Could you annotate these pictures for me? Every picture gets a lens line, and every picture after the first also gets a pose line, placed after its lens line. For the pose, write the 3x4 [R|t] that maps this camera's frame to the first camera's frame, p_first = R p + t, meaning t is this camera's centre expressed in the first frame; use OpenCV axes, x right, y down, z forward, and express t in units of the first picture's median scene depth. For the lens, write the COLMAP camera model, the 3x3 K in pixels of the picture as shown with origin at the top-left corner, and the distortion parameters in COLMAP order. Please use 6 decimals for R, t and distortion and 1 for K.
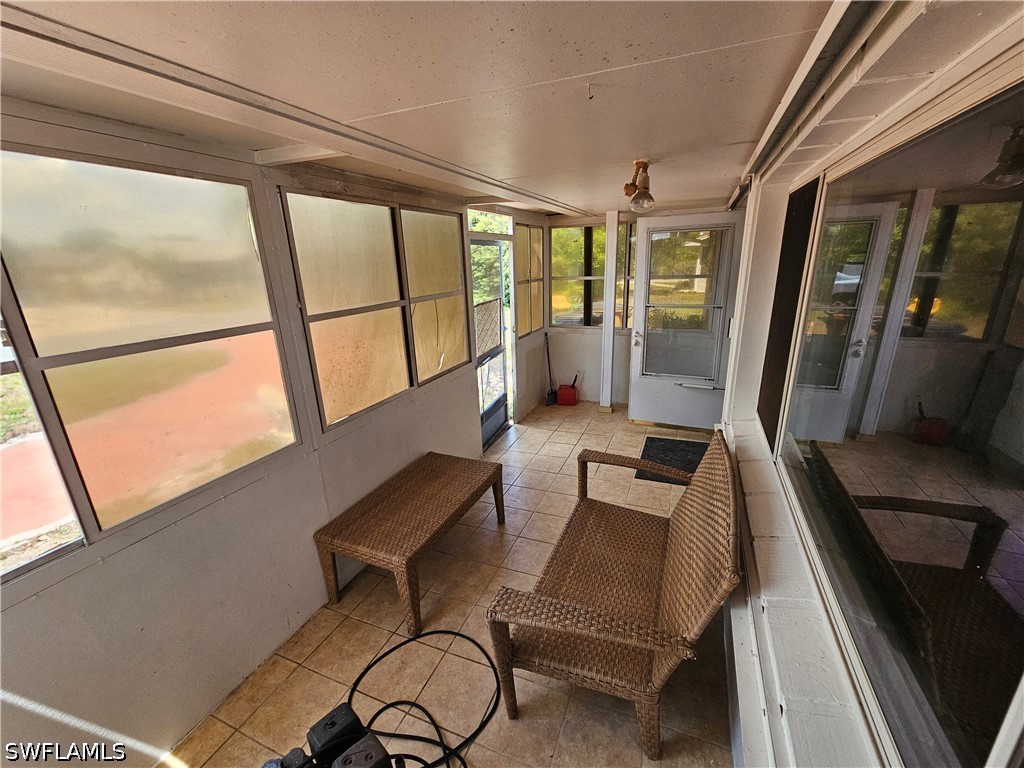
lens RADIAL K [[420.4, 0, 512.8], [0, 420.4, 390.8], [0, 0, 1]] dist [-0.001272, 0.000394]
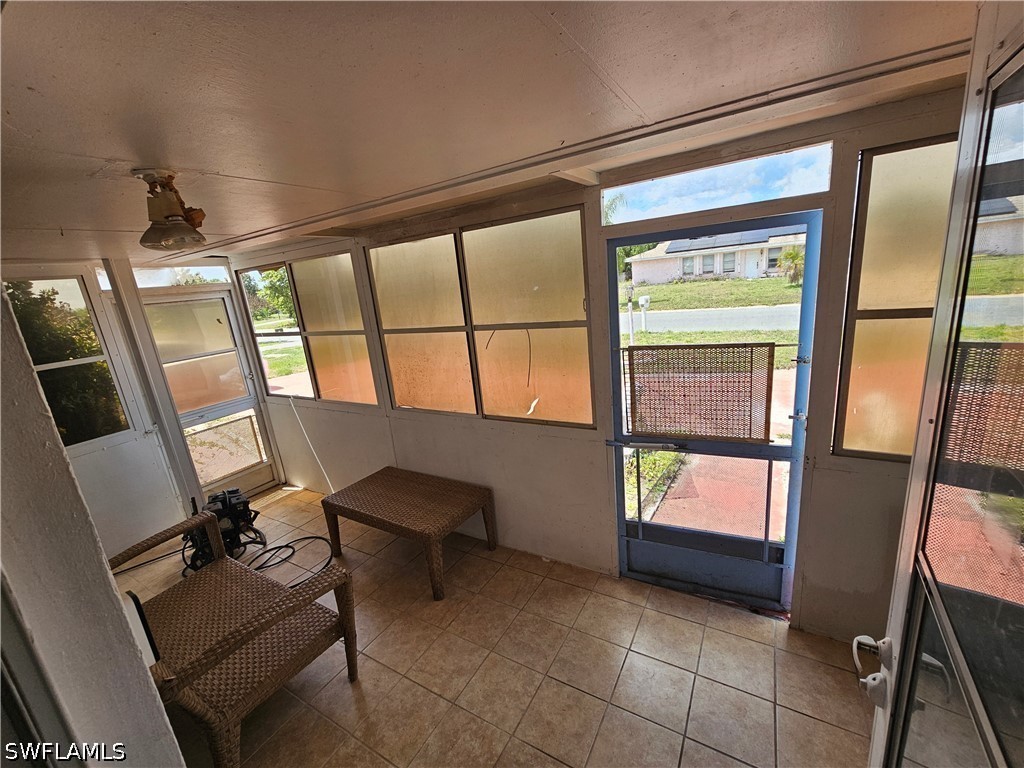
lens RADIAL K [[420.4, 0, 512.5], [0, 420.4, 378.4], [0, 0, 1]] dist [-0.001272, 0.000394]
pose [[-0.140051, 0.288218, -0.947268, 0.701456], [-0.183862, 0.932488, 0.310905, -0.440605], [0.972924, 0.217709, -0.077603, 1.253340]]
